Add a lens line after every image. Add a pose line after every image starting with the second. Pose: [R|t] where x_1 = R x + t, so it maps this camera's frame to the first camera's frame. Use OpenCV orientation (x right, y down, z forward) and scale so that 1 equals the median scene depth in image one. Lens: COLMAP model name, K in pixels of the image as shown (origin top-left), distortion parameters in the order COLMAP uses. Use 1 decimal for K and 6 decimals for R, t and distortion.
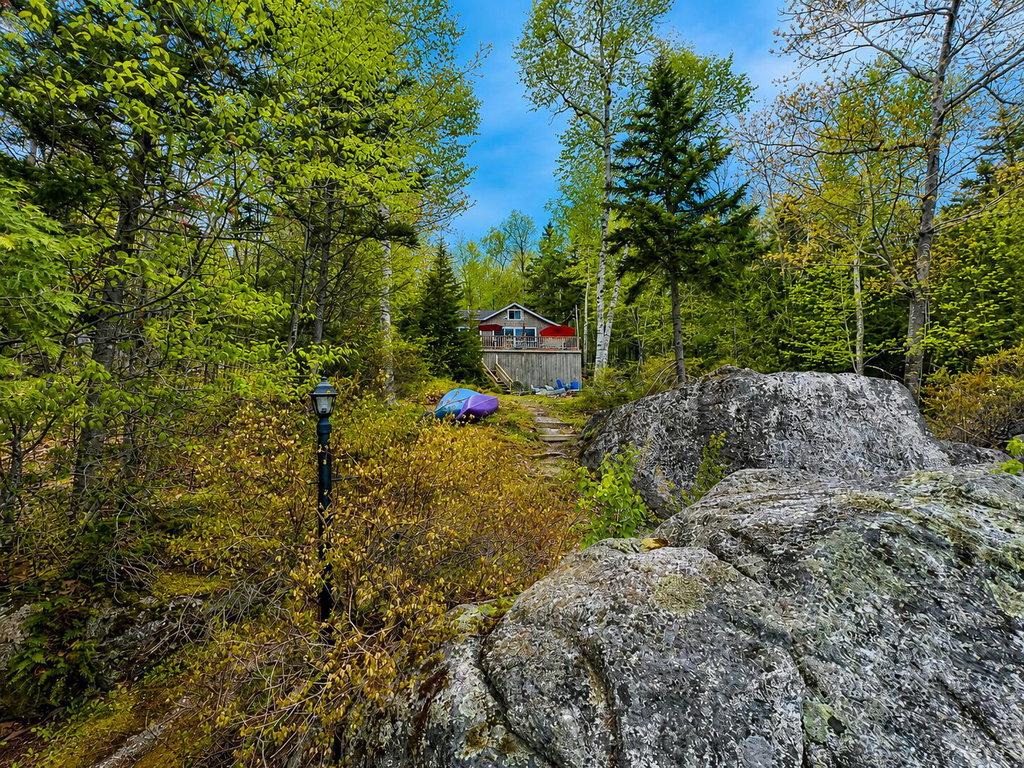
lens RADIAL K [[401.2, 0, 513.6], [0, 401.2, 384.1], [0, 0, 1]] dist [0.001769, 0.000122]
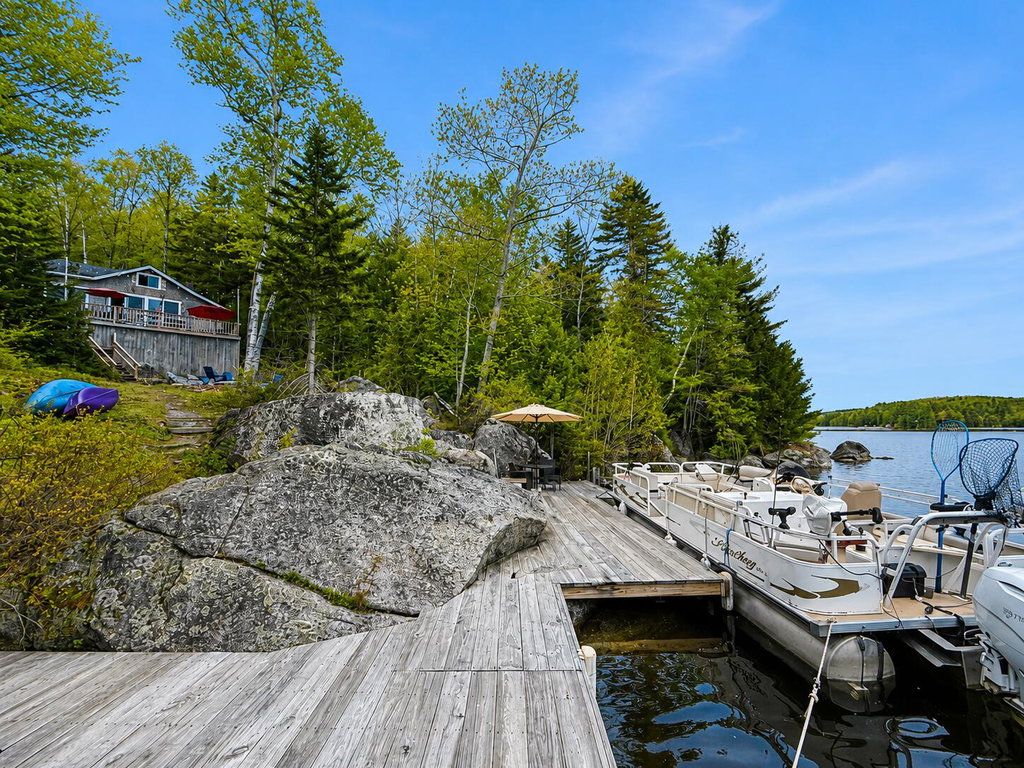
lens RADIAL K [[401.2, 0, 513.6], [0, 401.2, 384.1], [0, 0, 1]] dist [0.001769, 0.000122]
pose [[0.727456, 0.062222, 0.683328, -0.007417], [-0.080435, 0.996747, -0.005132, -0.041510], [-0.681424, -0.051230, 0.730094, -0.279281]]
